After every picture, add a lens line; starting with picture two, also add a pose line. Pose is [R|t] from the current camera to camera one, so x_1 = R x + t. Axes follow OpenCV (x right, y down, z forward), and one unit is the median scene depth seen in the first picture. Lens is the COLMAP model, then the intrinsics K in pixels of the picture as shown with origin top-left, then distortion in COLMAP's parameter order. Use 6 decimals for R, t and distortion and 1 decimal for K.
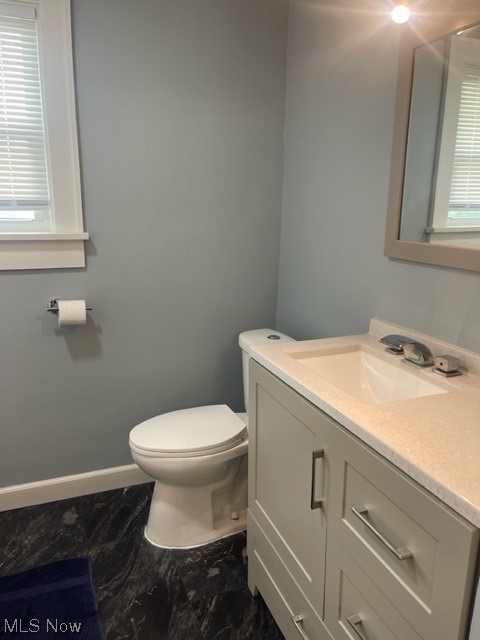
lens RADIAL K [[488.1, 0, 244.1], [0, 488.1, 315.7], [0, 0, 1]] dist [0.053558, -0.079305]
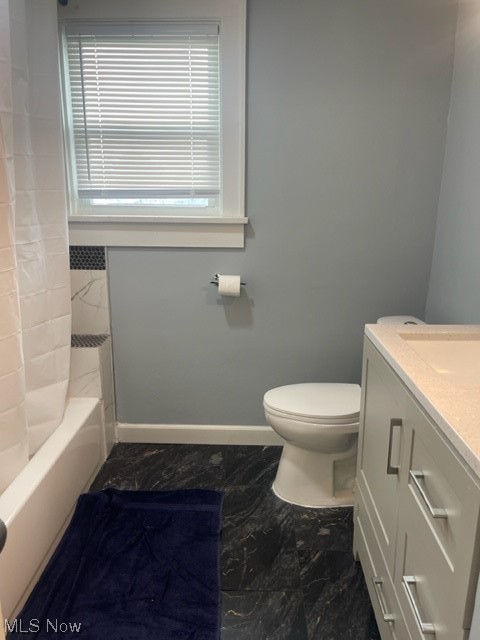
lens RADIAL K [[488.1, 0, 244.5], [0, 488.1, 319.1], [0, 0, 1]] dist [0.053558, -0.079305]
pose [[0.916974, 0.090750, -0.388488, 0.150036], [-0.084468, 0.995871, 0.033258, 0.032699], [0.389902, 0.002318, 0.920853, -0.064570]]
